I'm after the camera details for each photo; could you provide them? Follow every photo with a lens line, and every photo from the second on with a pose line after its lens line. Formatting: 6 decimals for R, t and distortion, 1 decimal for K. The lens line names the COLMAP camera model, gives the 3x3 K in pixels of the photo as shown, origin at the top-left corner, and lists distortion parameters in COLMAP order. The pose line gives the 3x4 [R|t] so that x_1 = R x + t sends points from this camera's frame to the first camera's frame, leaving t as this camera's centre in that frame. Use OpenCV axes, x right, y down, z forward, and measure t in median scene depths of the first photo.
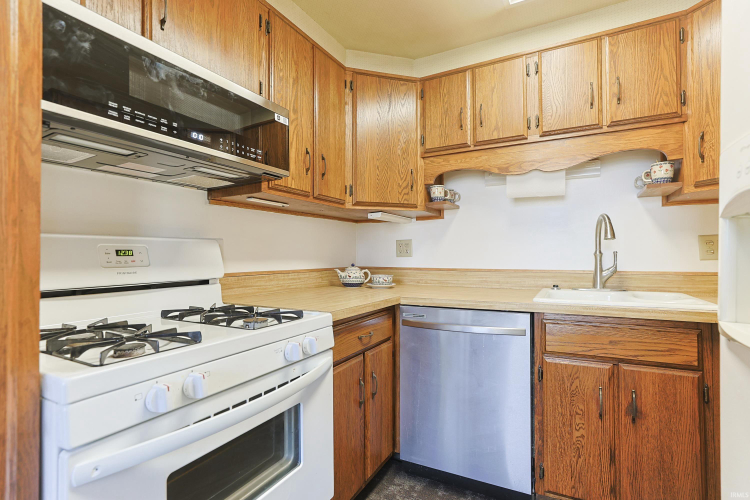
lens RADIAL K [[358.5, 0, 364.8], [0, 358.5, 244.9], [0, 0, 1]] dist [-0.021572, 0.010580]
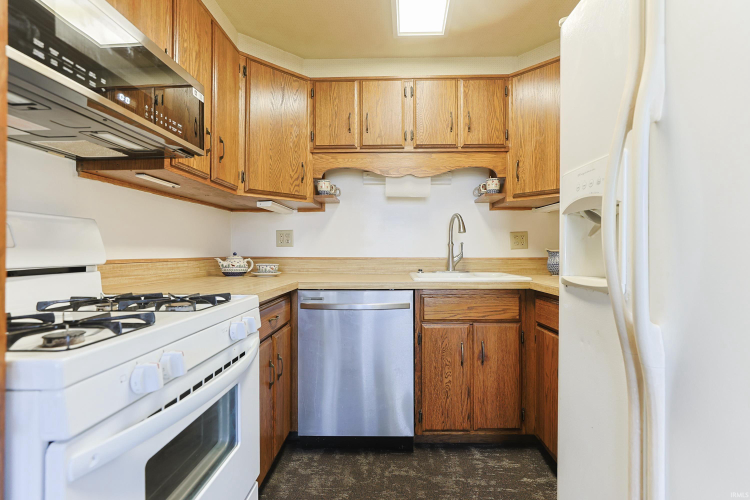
lens RADIAL K [[358.5, 0, 367.9], [0, 358.5, 239.4], [0, 0, 1]] dist [-0.021572, 0.010580]
pose [[0.897981, 0.021209, 0.439524, -0.195878], [-0.018730, 0.999775, -0.009978, 0.027675], [-0.439636, 0.000728, 0.898176, -0.038840]]
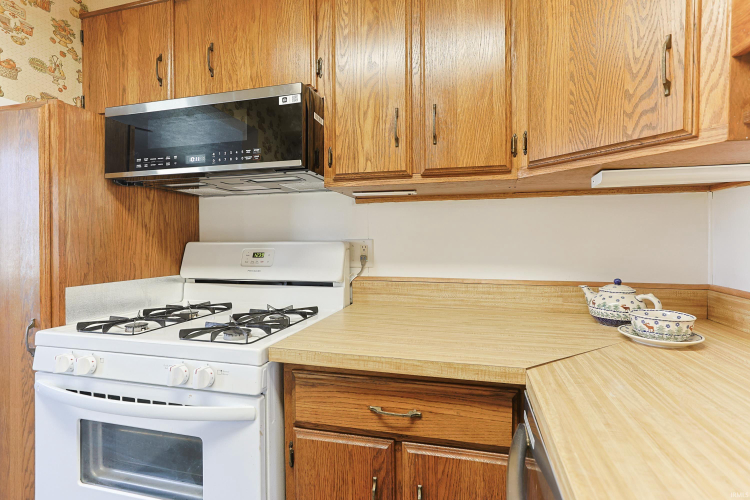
lens RADIAL K [[358.5, 0, 377.5], [0, 358.5, 240.6], [0, 0, 1]] dist [-0.021572, 0.010580]
pose [[0.273872, 0.002049, -0.961764, 0.512709], [0.029796, 0.999500, 0.010614, -0.023081], [0.961305, -0.031564, 0.273674, 0.795583]]
